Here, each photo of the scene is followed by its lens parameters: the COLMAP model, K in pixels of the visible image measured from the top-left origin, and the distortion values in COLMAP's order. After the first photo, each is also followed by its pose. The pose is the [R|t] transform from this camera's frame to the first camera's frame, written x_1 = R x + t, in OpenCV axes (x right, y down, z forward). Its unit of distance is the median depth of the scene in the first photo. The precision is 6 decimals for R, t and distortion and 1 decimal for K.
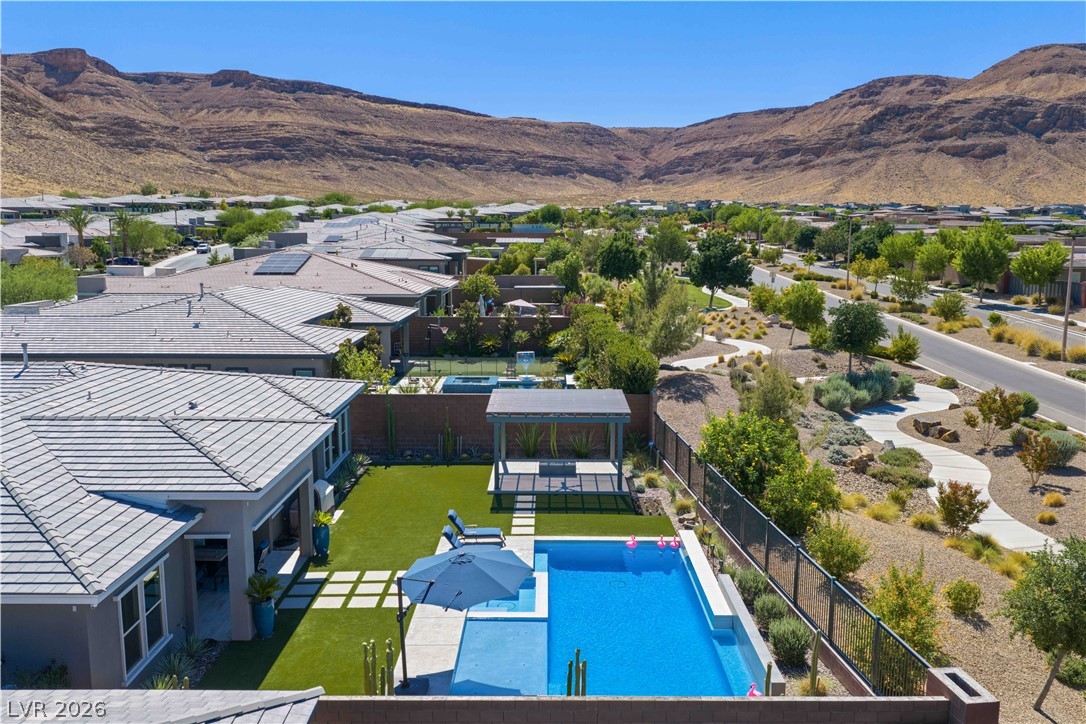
lens RADIAL K [[884.4, 0, 545.9], [0, 884.4, 370.5], [0, 0, 1]] dist [0.005954, -0.008688]
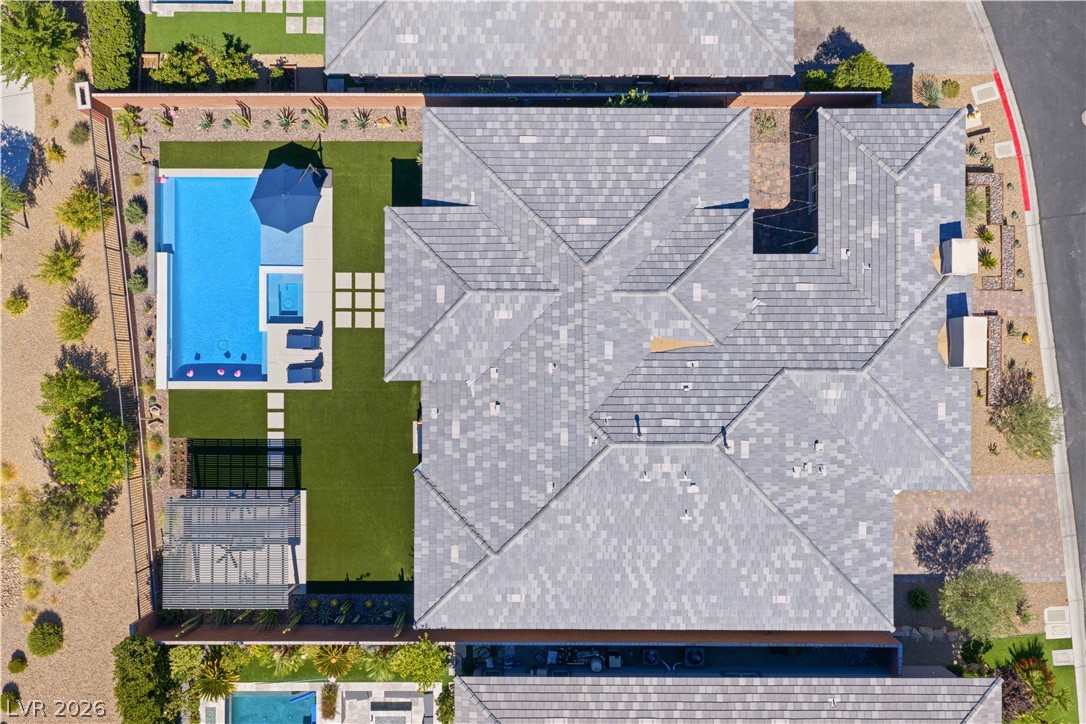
lens RADIAL K [[884.4, 0, 545.9], [0, 884.4, 370.5], [0, 0, 1]] dist [0.005954, -0.008688]
pose [[-0.999991, -0.000149, -0.004295, -0.516324], [-0.004218, -0.157161, 0.987564, -1.385274], [-0.000822, 0.987573, 0.157159, 0.825452]]
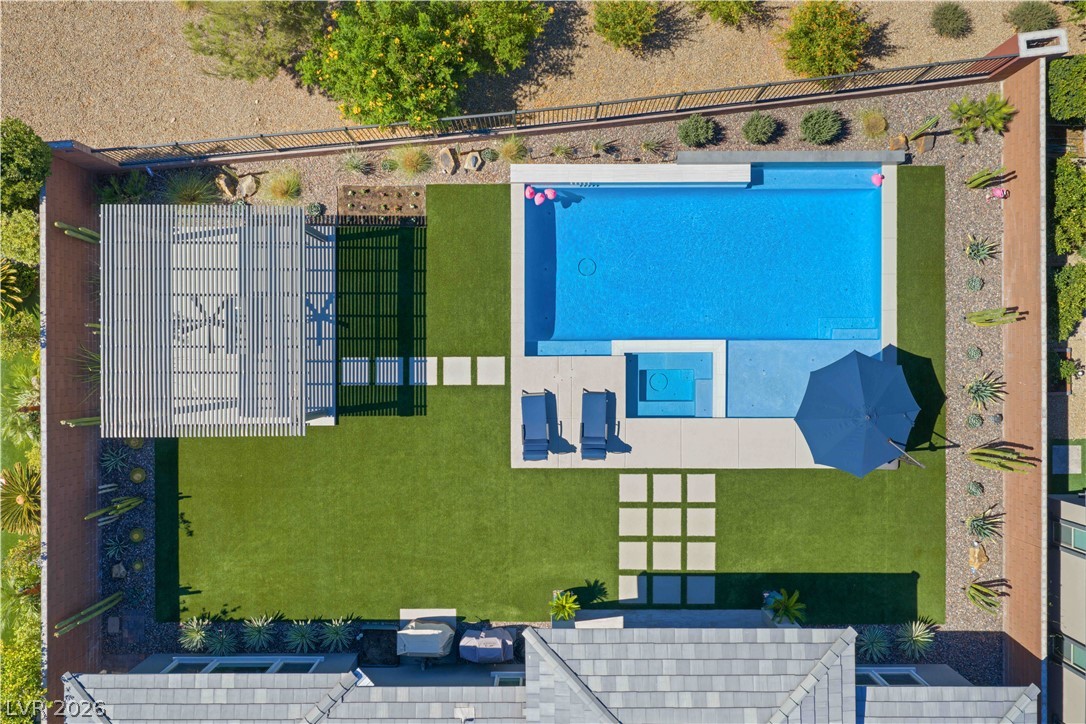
lens RADIAL K [[884.4, 0, 545.9], [0, 884.4, 370.5], [0, 0, 1]] dist [0.005954, -0.008688]
pose [[-0.003807, -0.999942, -0.010085, -0.020119], [0.161940, -0.010569, 0.986744, -0.698886], [-0.986793, 0.002124, 0.161971, 0.928141]]
